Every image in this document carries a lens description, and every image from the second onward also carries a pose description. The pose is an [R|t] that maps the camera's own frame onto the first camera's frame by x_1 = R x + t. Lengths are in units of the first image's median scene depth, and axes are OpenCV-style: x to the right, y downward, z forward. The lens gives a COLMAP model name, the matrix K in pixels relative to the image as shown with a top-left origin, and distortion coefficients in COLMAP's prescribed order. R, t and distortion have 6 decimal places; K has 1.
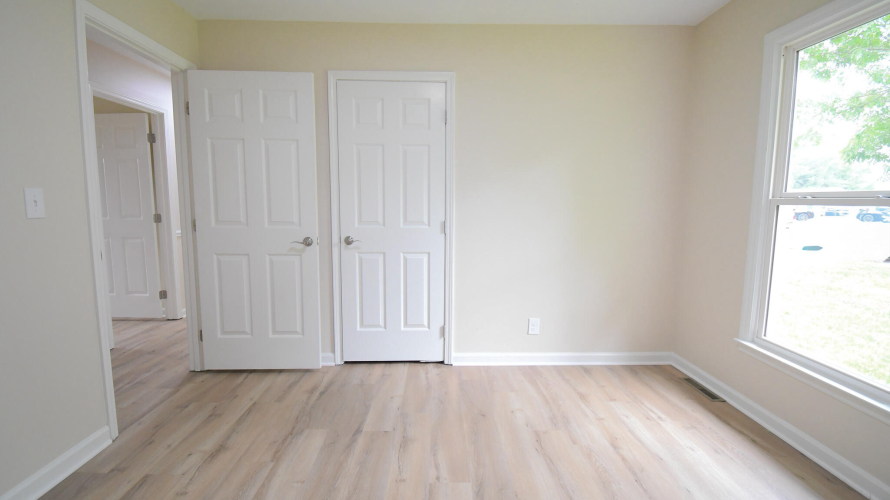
lens RADIAL K [[390.7, 0, 440.0], [0, 390.7, 247.2], [0, 0, 1]] dist [0.024495, -0.027815]
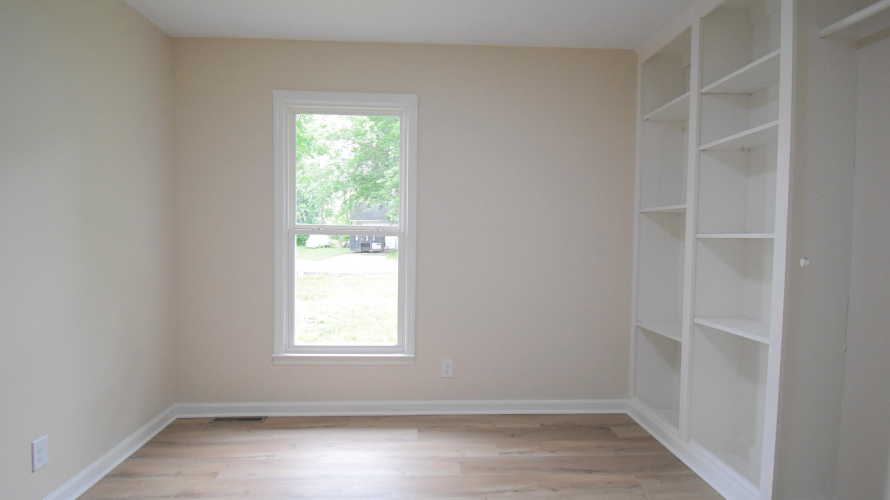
lens RADIAL K [[461.2, 0, 431.4], [0, 461.2, 248.6], [0, 0, 1]] dist [0.028579, -0.032731]
pose [[-0.036846, -0.047922, 0.998171, -0.533241], [0.093111, 0.994340, 0.051175, -0.087688], [-0.994974, 0.094826, -0.032176, 0.552717]]
